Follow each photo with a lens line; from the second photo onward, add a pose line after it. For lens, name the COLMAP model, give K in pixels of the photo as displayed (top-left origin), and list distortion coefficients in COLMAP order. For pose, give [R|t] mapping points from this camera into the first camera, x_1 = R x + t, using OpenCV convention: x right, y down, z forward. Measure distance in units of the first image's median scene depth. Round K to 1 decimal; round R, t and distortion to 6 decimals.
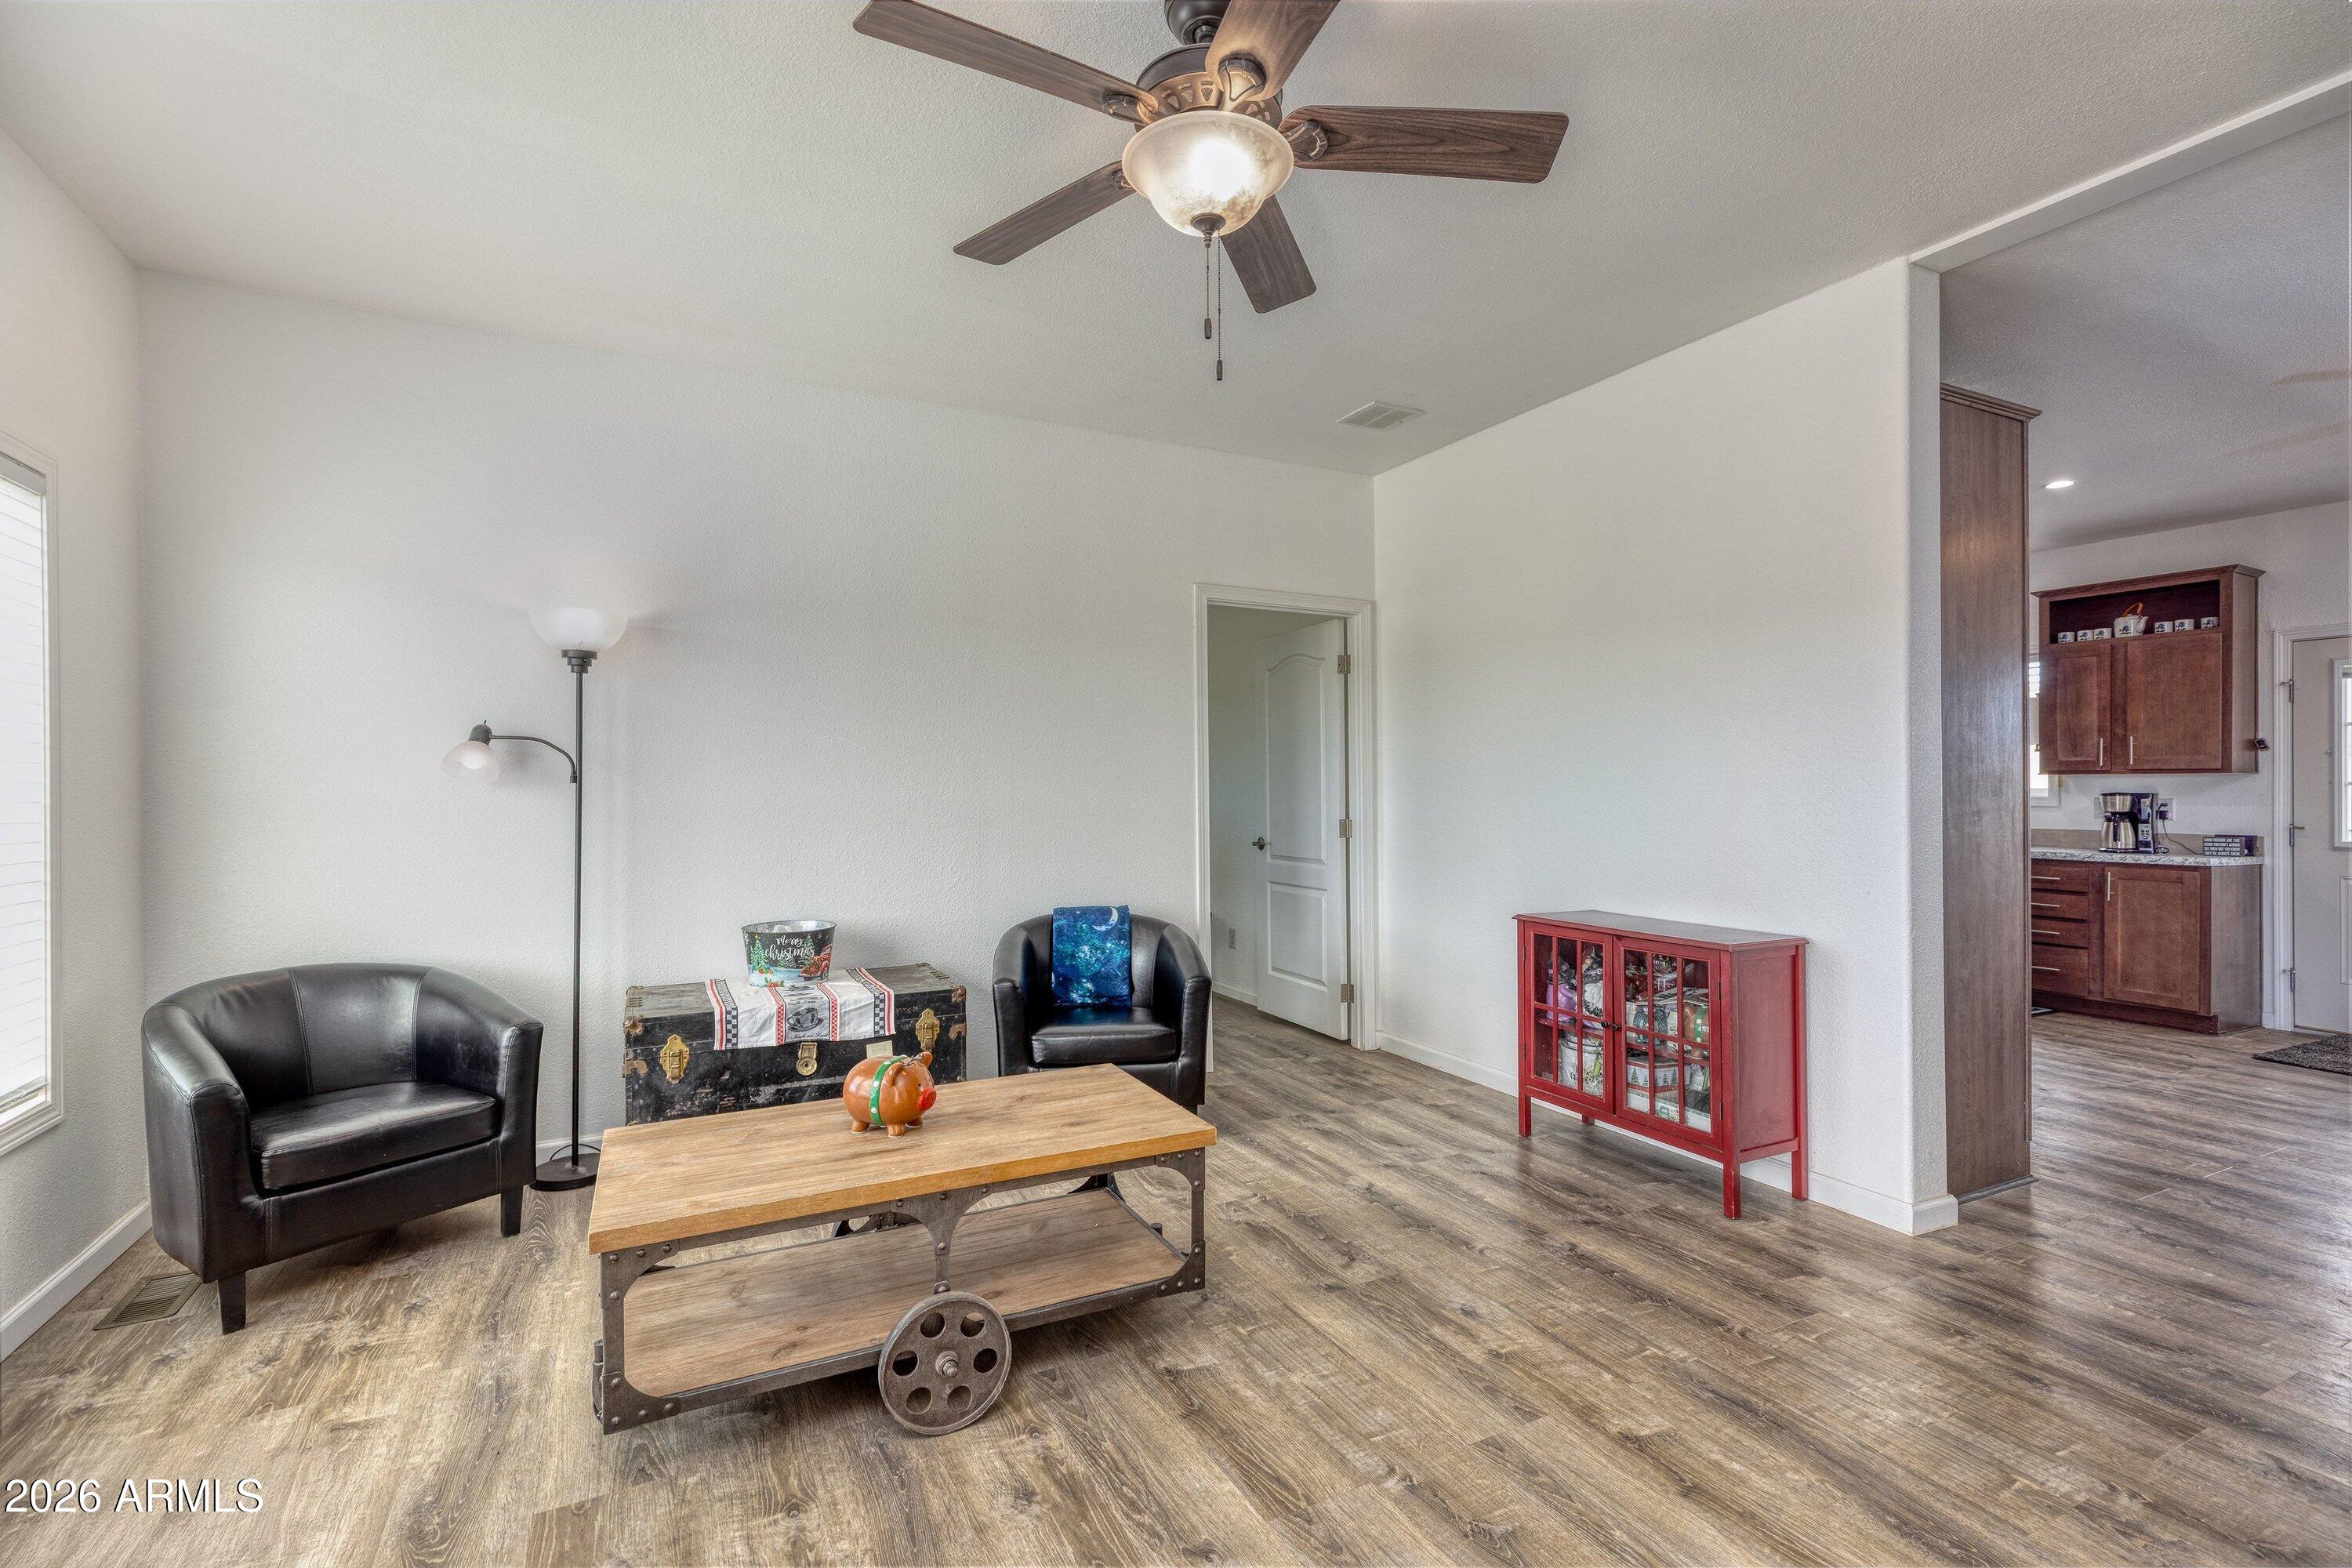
lens RADIAL K [[1061.7, 0, 1176.0], [0, 1061.7, 784.0], [0, 0, 1]] dist [0.006089, 0.000191]
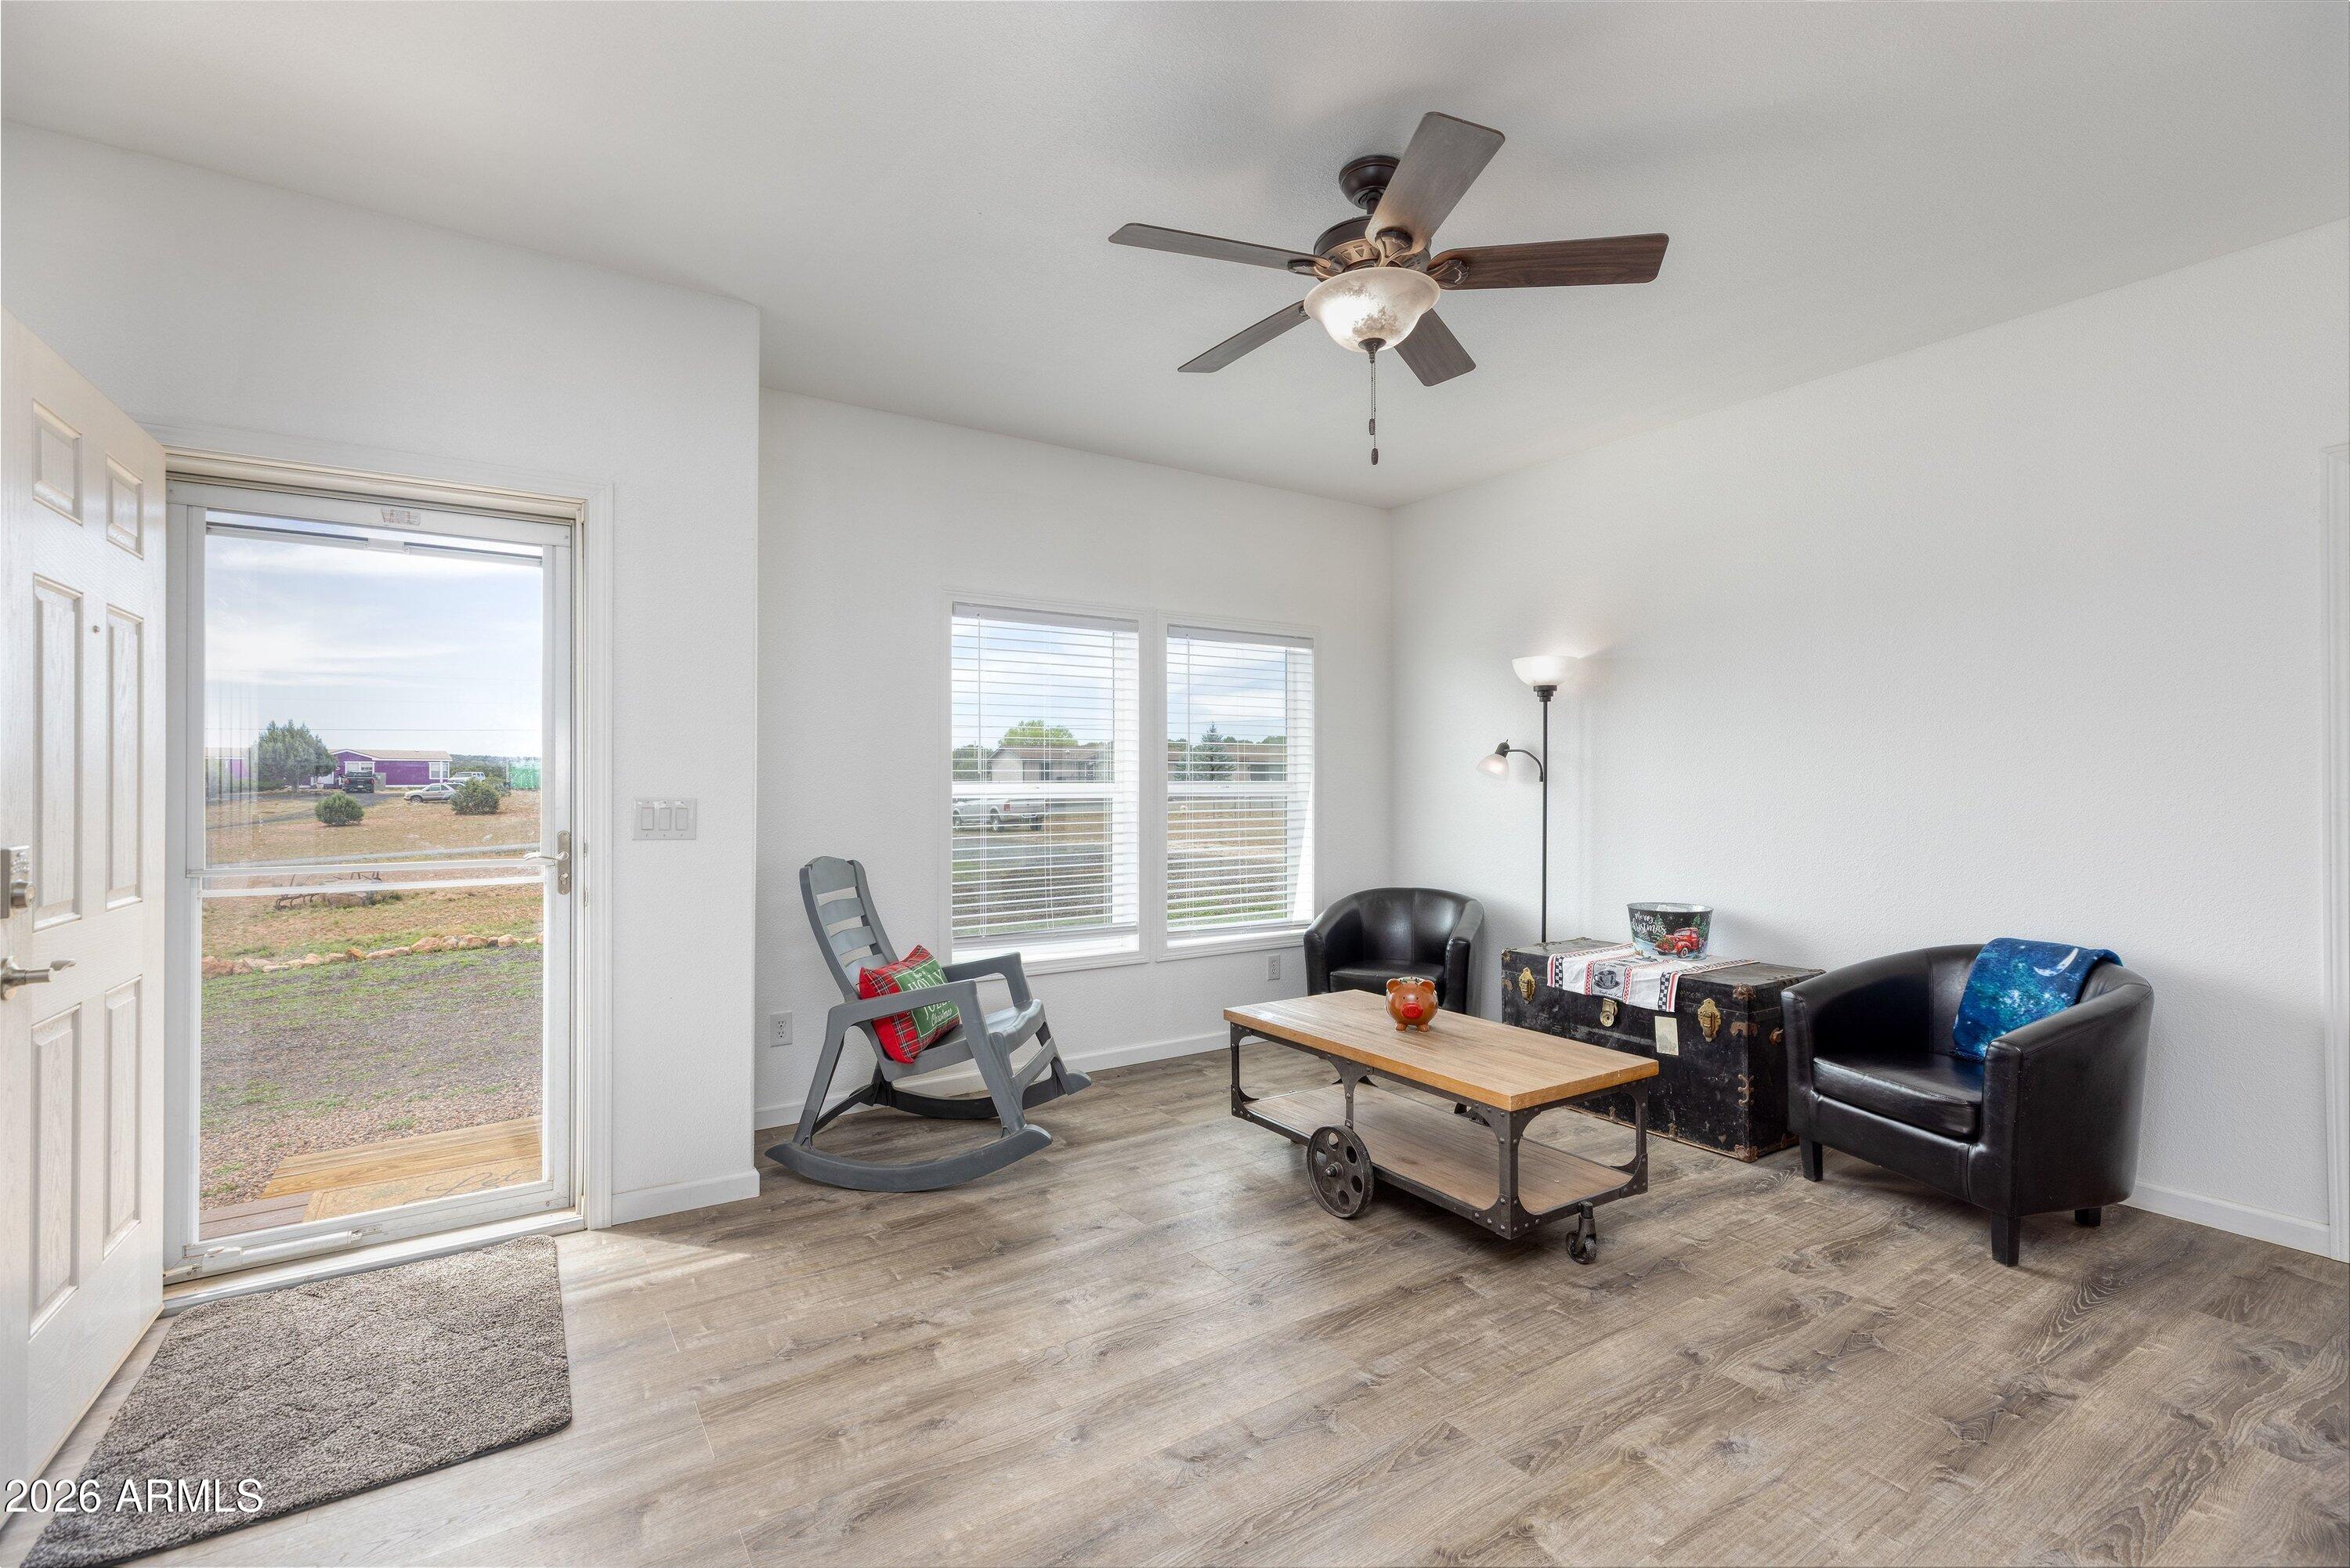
lens RADIAL K [[1084.8, 0, 1162.9], [0, 1084.8, 775.7], [0, 0, 1]] dist [0.004892, 0.000365]
pose [[0.082526, -0.005865, -0.996572, 0.835109], [0.006400, 0.999965, -0.005355, -0.004539], [0.996568, -0.005937, 0.082560, 0.405277]]
